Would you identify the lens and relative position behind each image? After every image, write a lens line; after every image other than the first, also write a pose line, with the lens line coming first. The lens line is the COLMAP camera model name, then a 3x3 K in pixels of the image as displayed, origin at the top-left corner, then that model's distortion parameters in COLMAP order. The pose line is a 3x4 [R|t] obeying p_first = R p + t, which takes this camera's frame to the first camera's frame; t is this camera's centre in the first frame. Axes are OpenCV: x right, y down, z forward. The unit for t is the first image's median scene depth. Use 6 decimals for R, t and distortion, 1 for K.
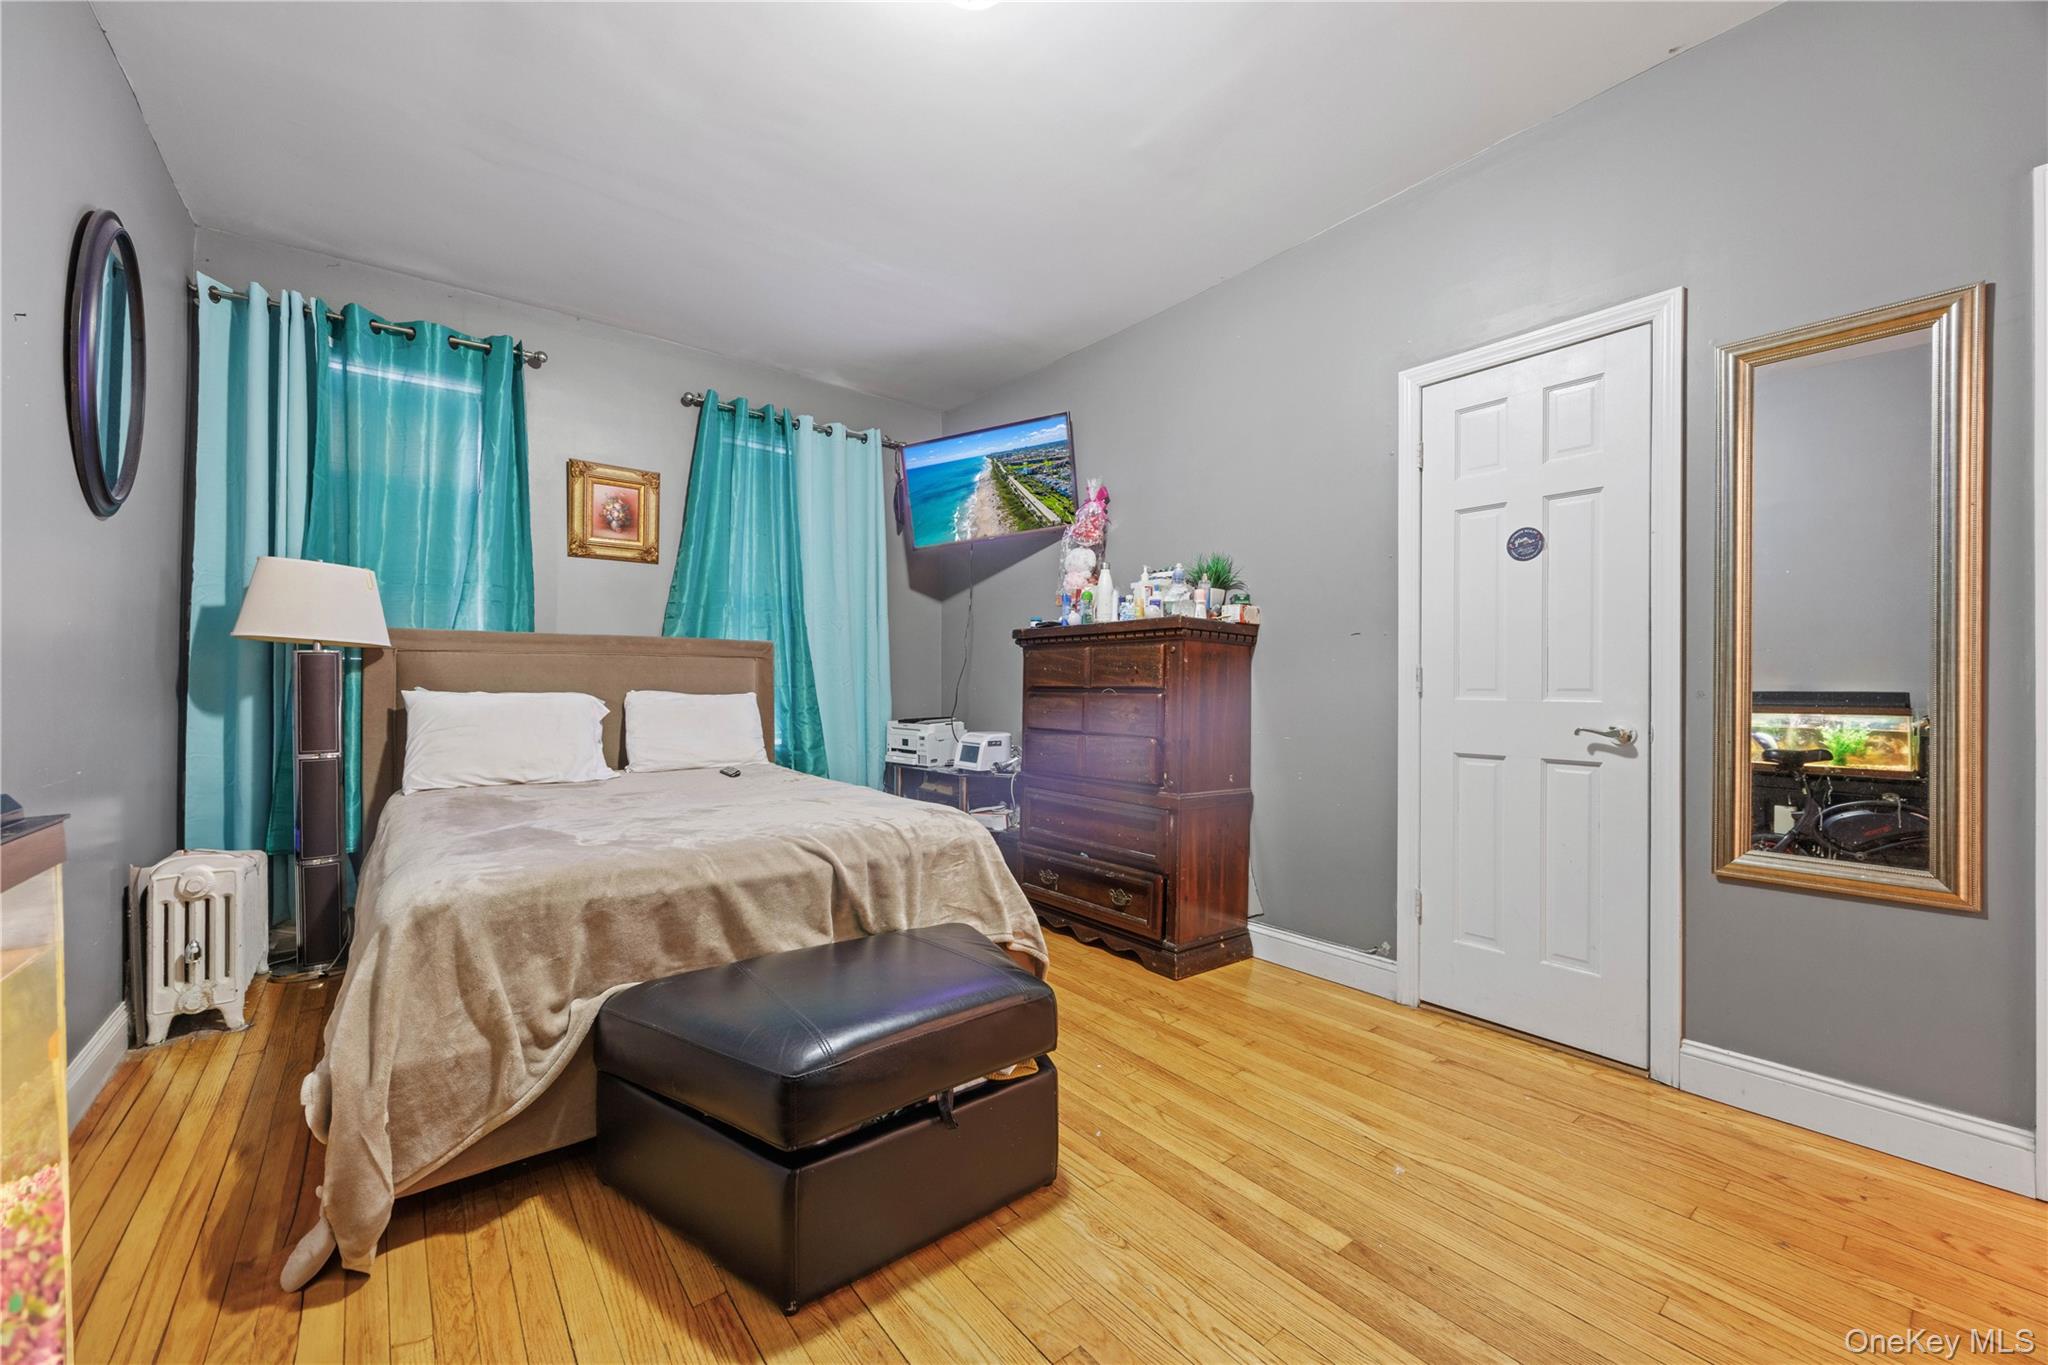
lens RADIAL K [[794.0, 0, 1024.0], [0, 794.0, 682.5], [0, 0, 1]] dist [-0.002812, -0.000086]
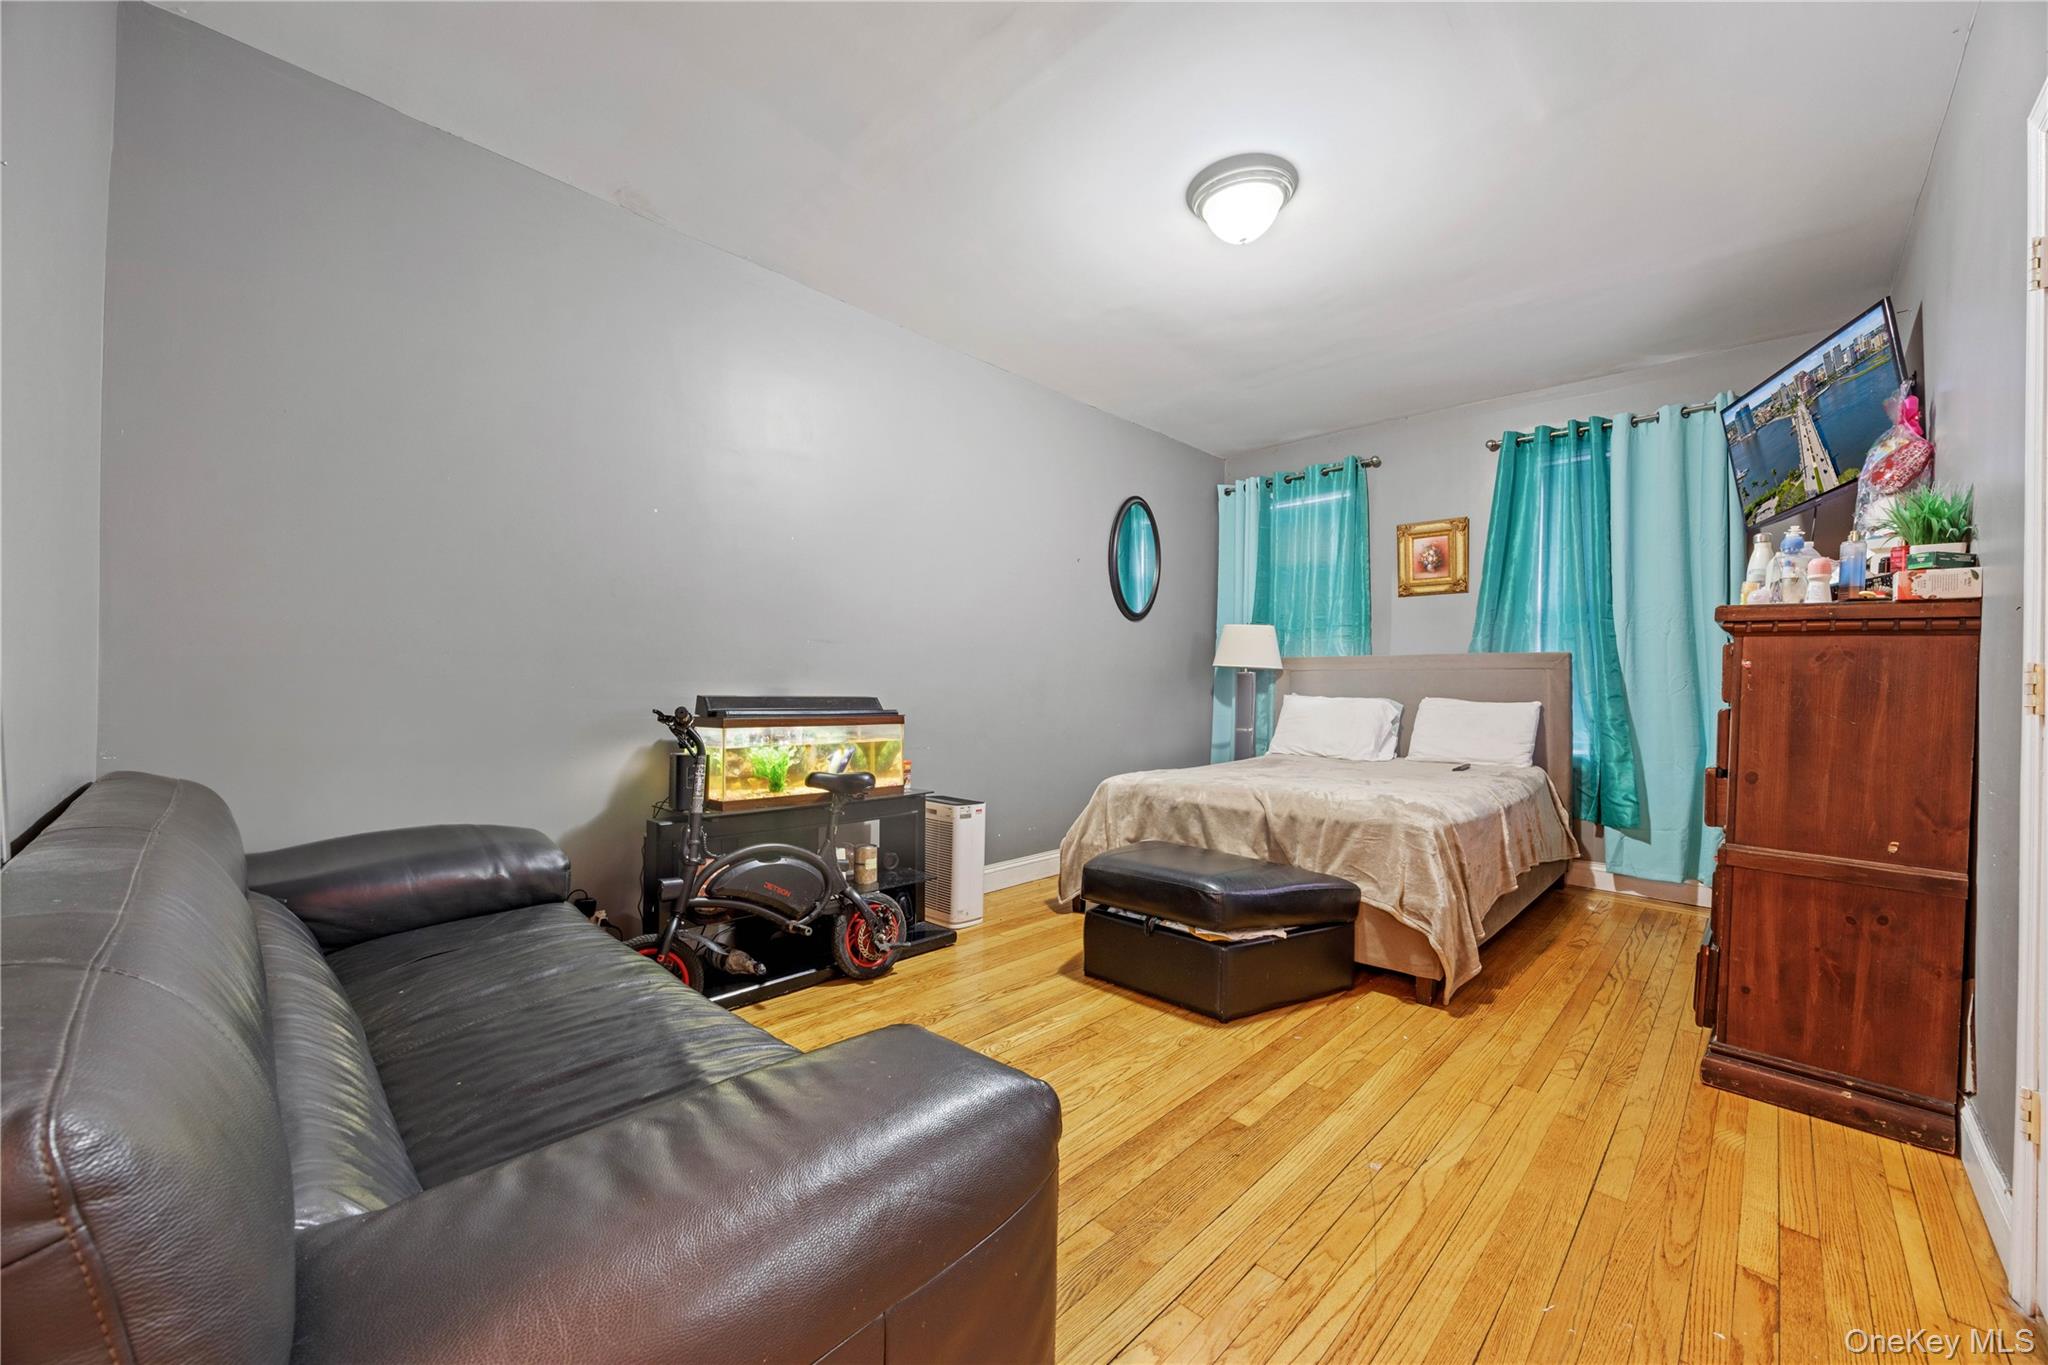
lens RADIAL K [[793.3, 0, 1015.8], [0, 793.3, 681.9], [0, 0, 1]] dist [-0.001636, 0.000064]
pose [[0.121198, -0.006161, -0.992609, 0.824838], [-0.007267, 0.999948, -0.007094, -0.001666], [0.992602, 0.008073, 0.121147, 0.233621]]
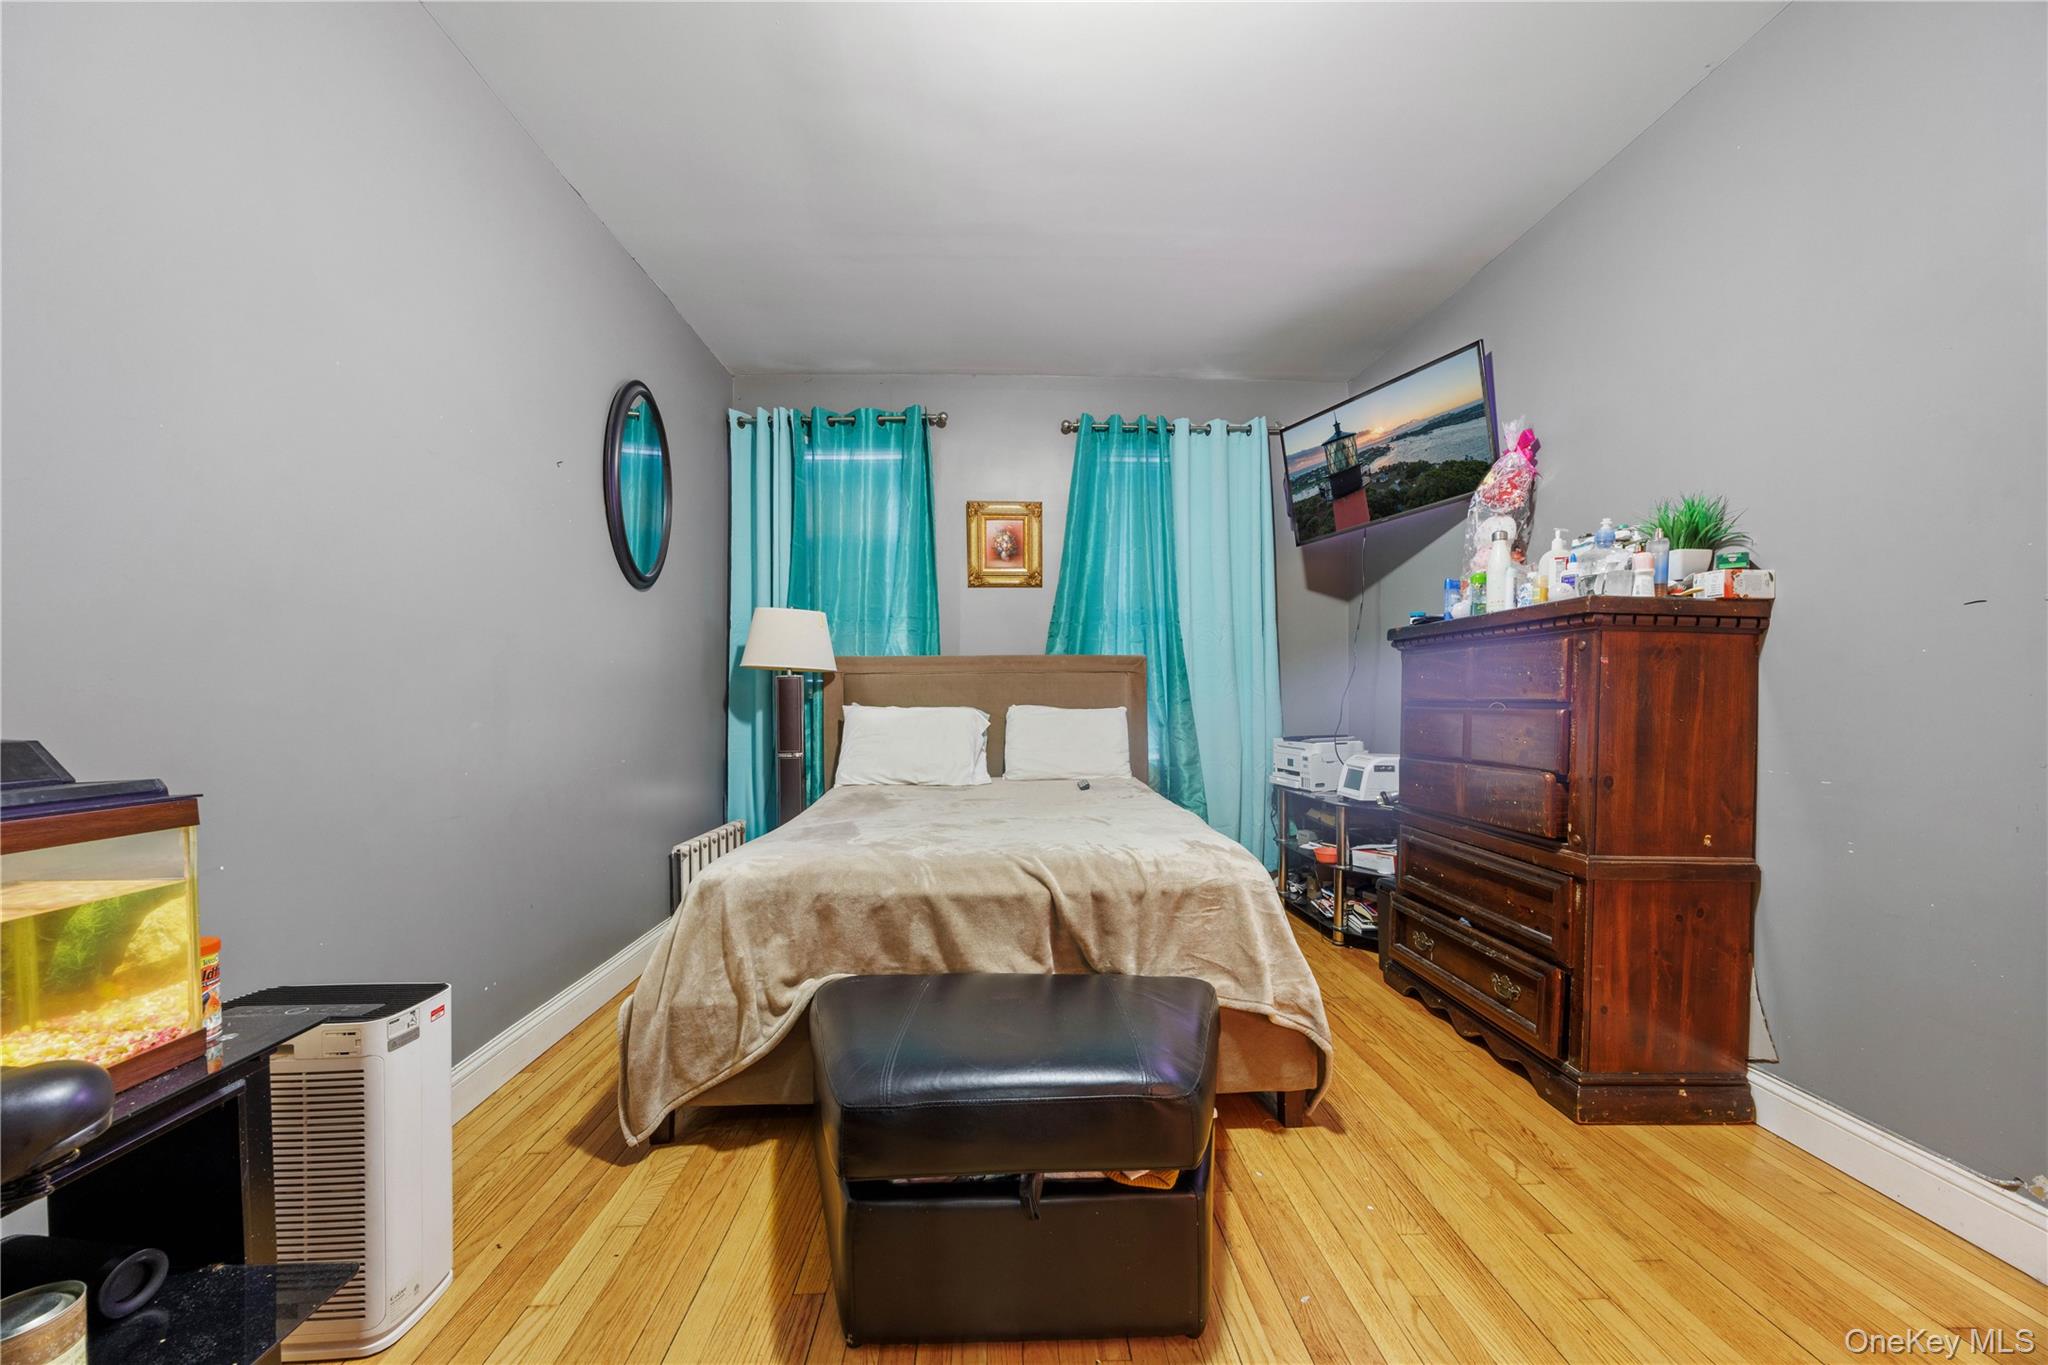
lens RADIAL K [[790.6, 0, 1023.9], [0, 790.6, 709.3], [0, 0, 1]] dist [-0.001128, 0.000271]
pose [[0.805219, 0.002403, -0.592972, 0.198733], [0.008119, 0.999853, 0.015077, -0.000398], [0.592922, -0.016955, 0.805082, 0.156139]]
